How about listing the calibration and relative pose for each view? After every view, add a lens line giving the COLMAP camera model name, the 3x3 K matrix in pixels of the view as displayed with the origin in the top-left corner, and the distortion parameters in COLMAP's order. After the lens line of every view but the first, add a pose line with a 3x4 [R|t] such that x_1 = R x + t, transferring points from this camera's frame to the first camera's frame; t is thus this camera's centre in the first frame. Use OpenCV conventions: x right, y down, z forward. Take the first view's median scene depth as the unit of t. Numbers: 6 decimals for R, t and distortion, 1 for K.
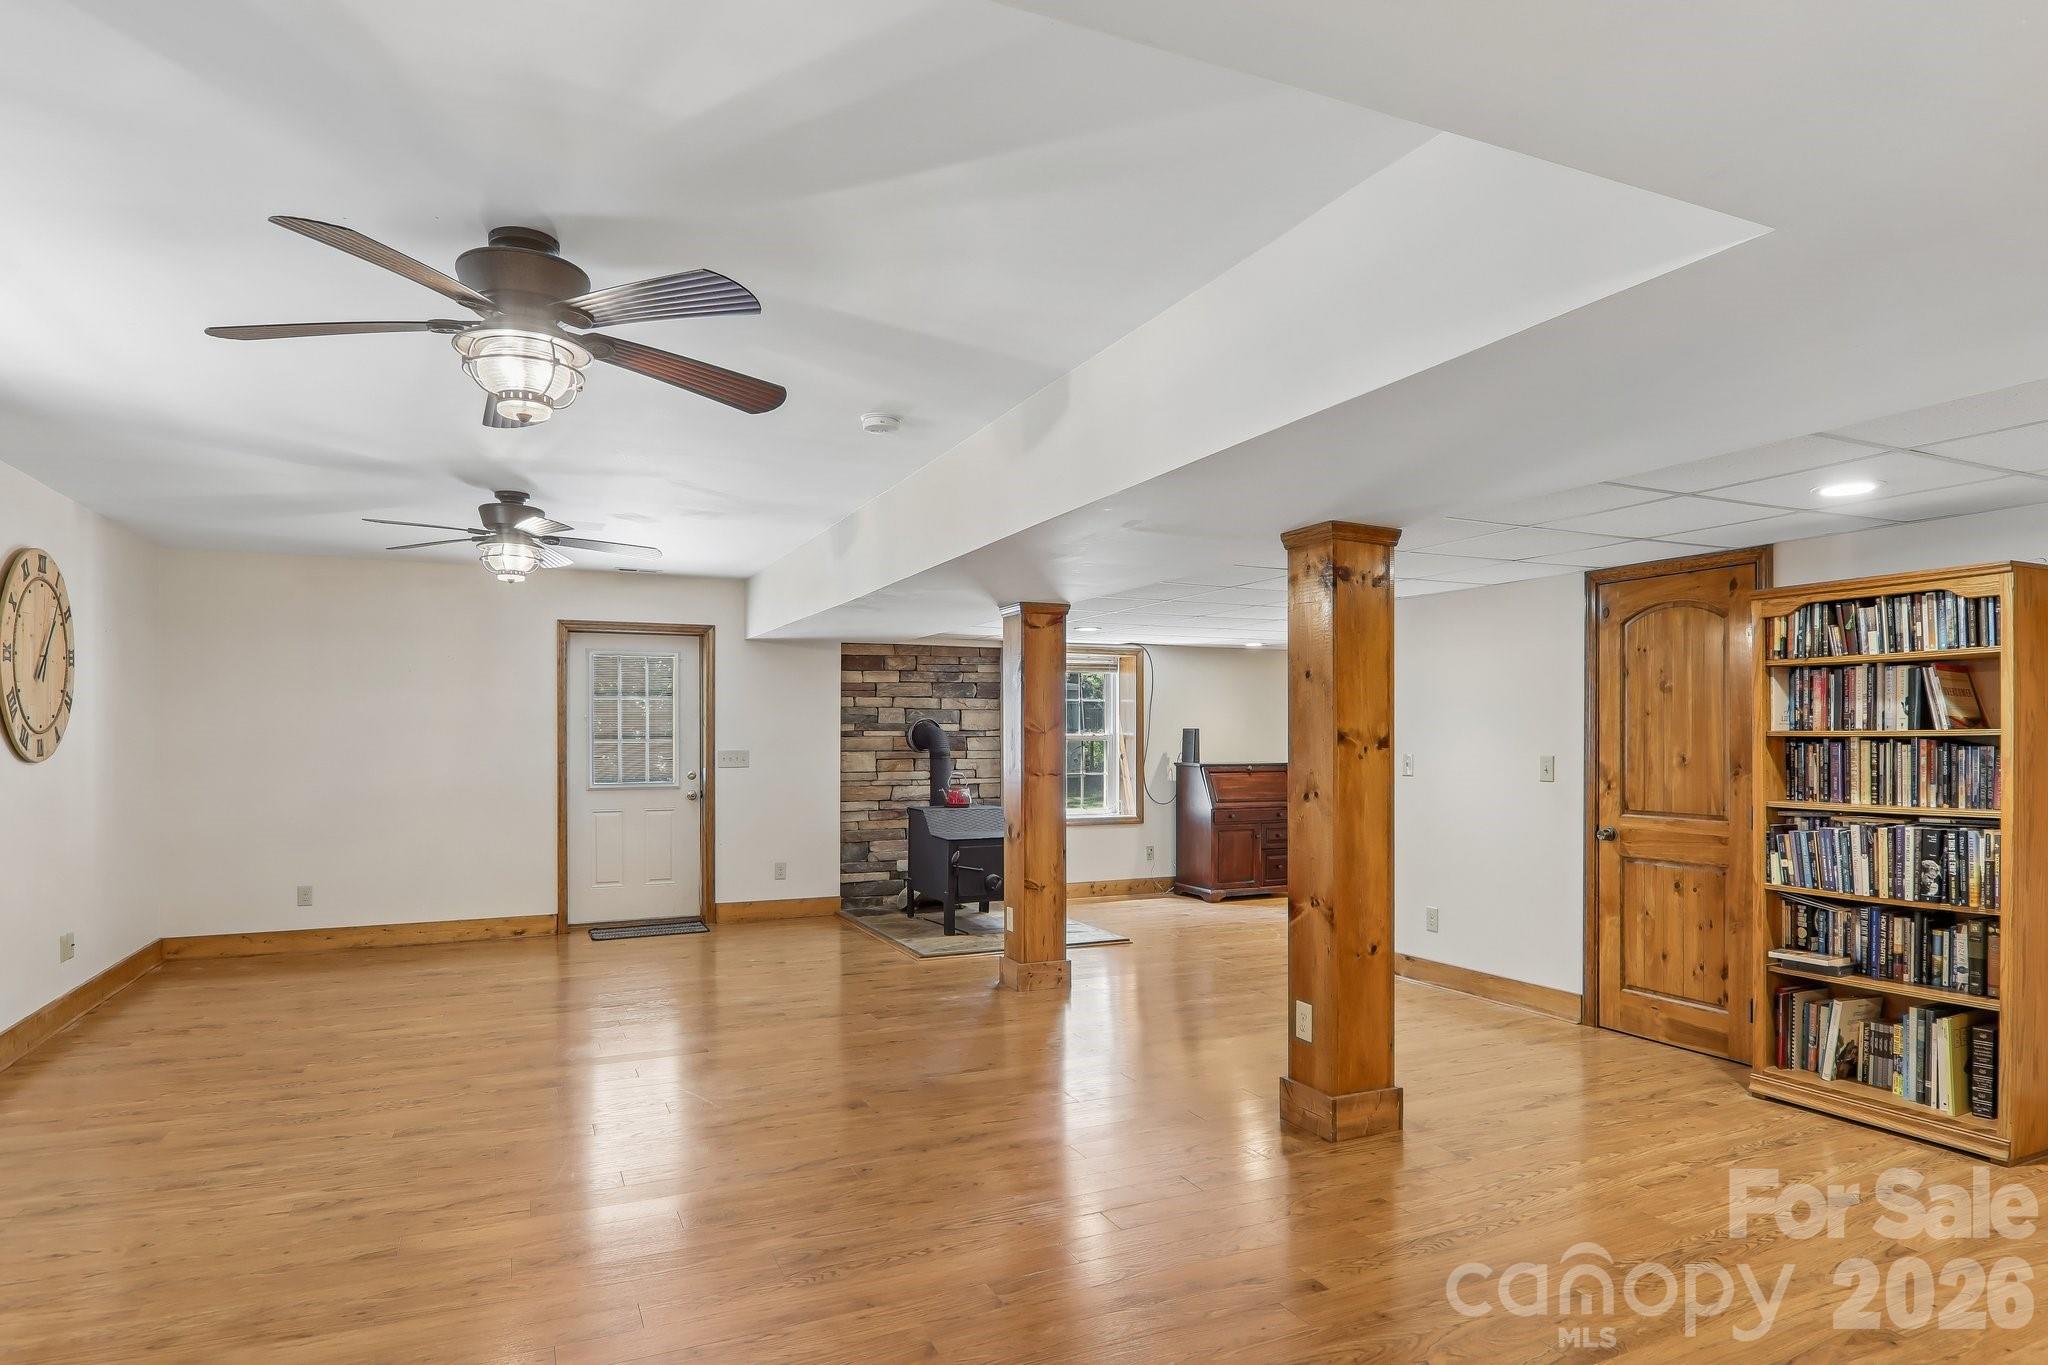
lens RADIAL K [[1155.9, 0, 1027.0], [0, 1155.9, 713.8], [0, 0, 1]] dist [-0.000742, -0.014247]
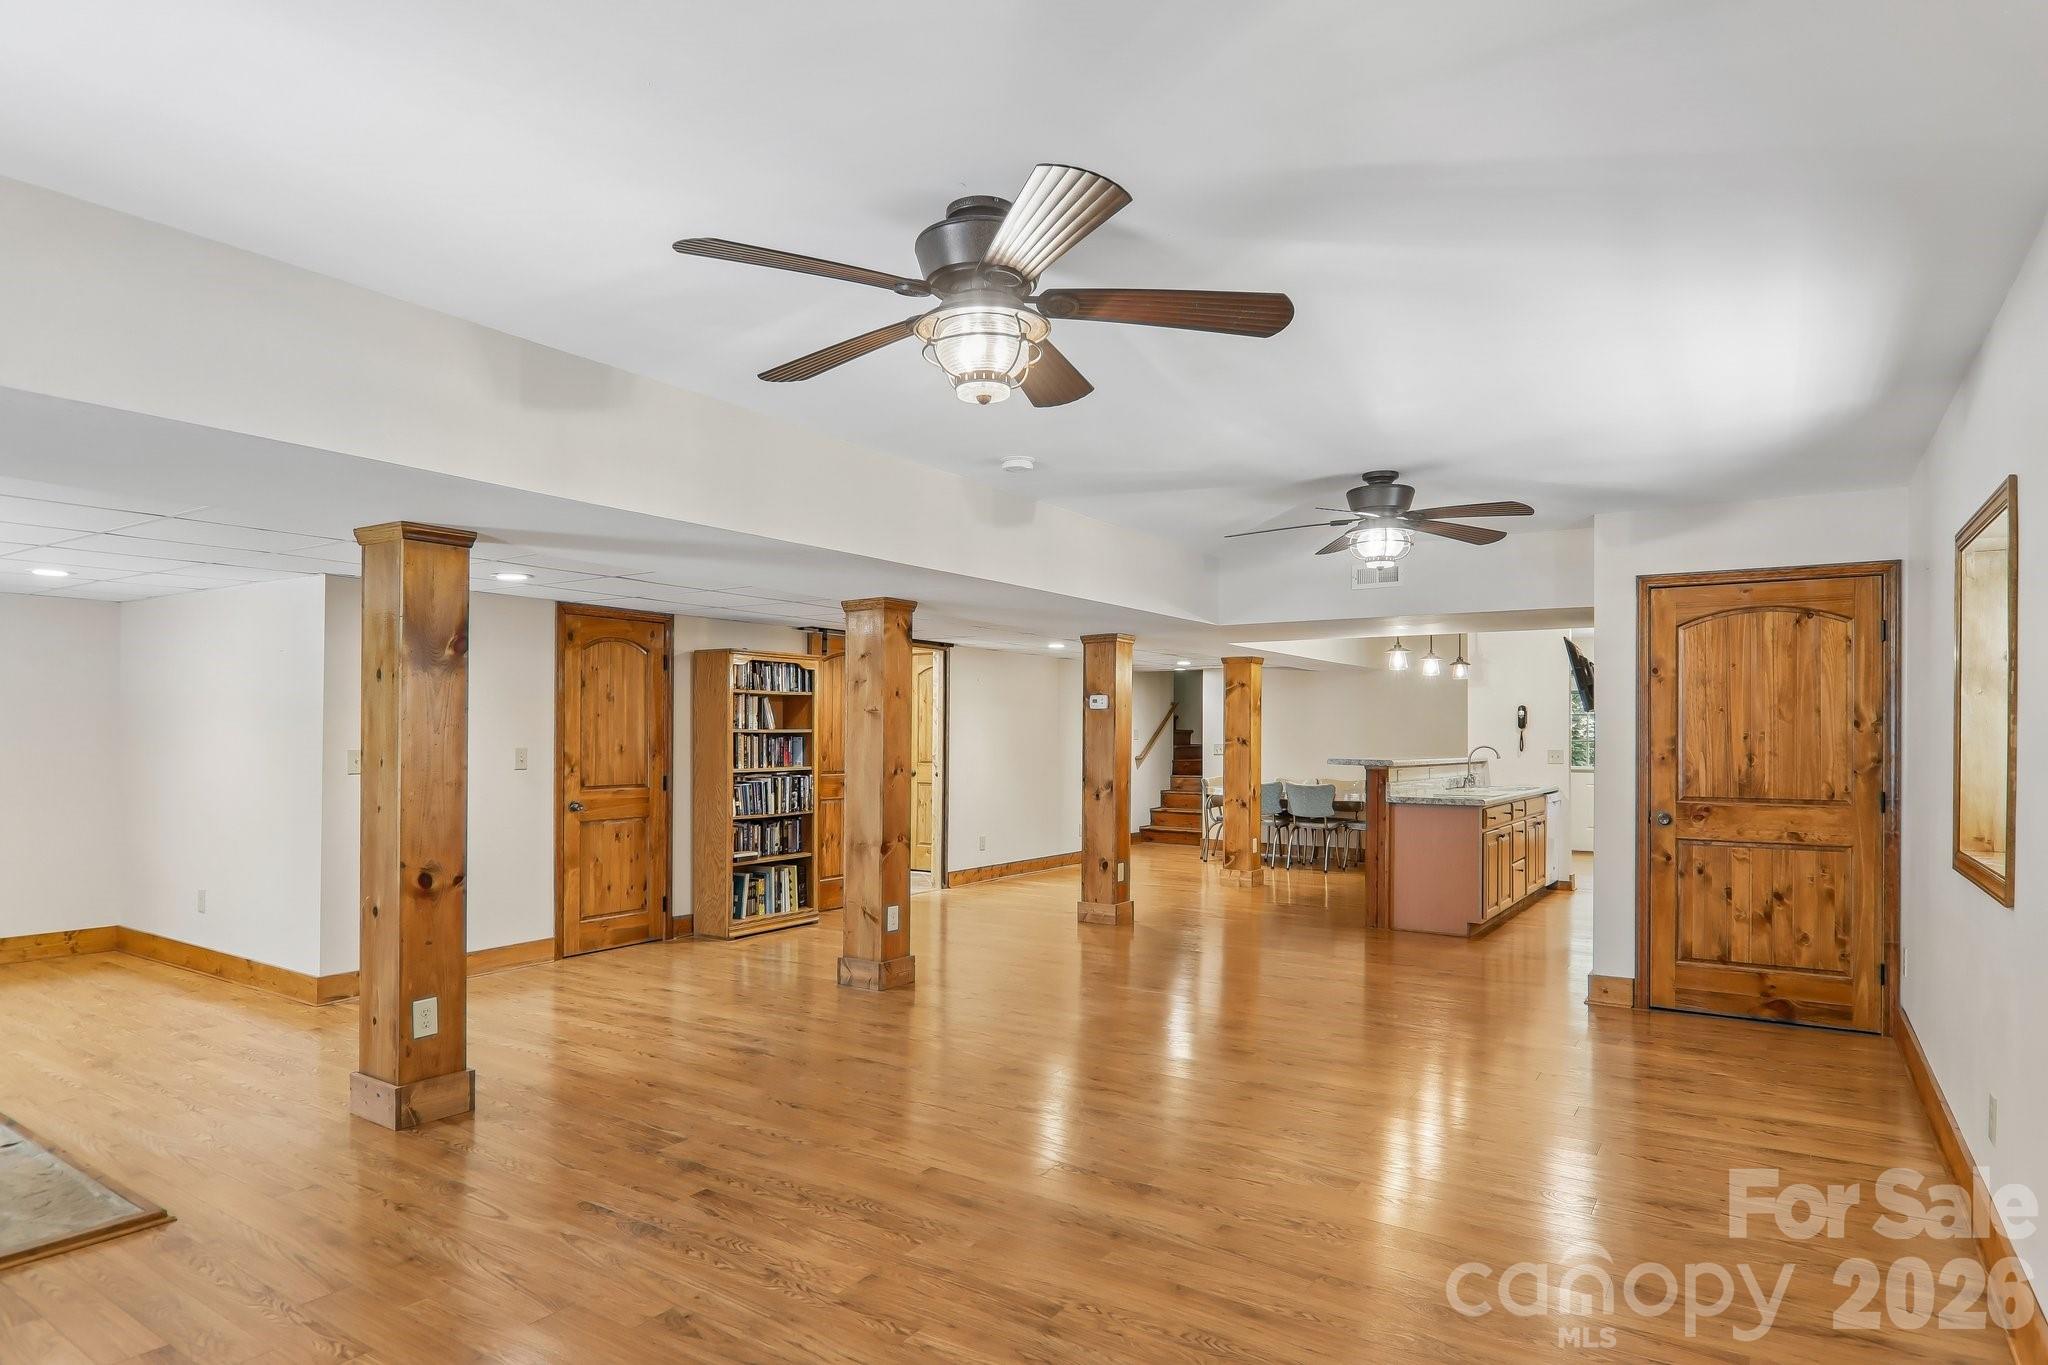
lens RADIAL K [[1173.5, 0, 1022.4], [0, 1173.5, 726.9], [0, 0, 1]] dist [0.027603, -0.003215]
pose [[-0.541771, -0.001534, 0.840525, -0.969751], [-0.024176, 0.999613, -0.013759, 0.022072], [-0.840179, -0.027775, -0.541598, 1.414442]]
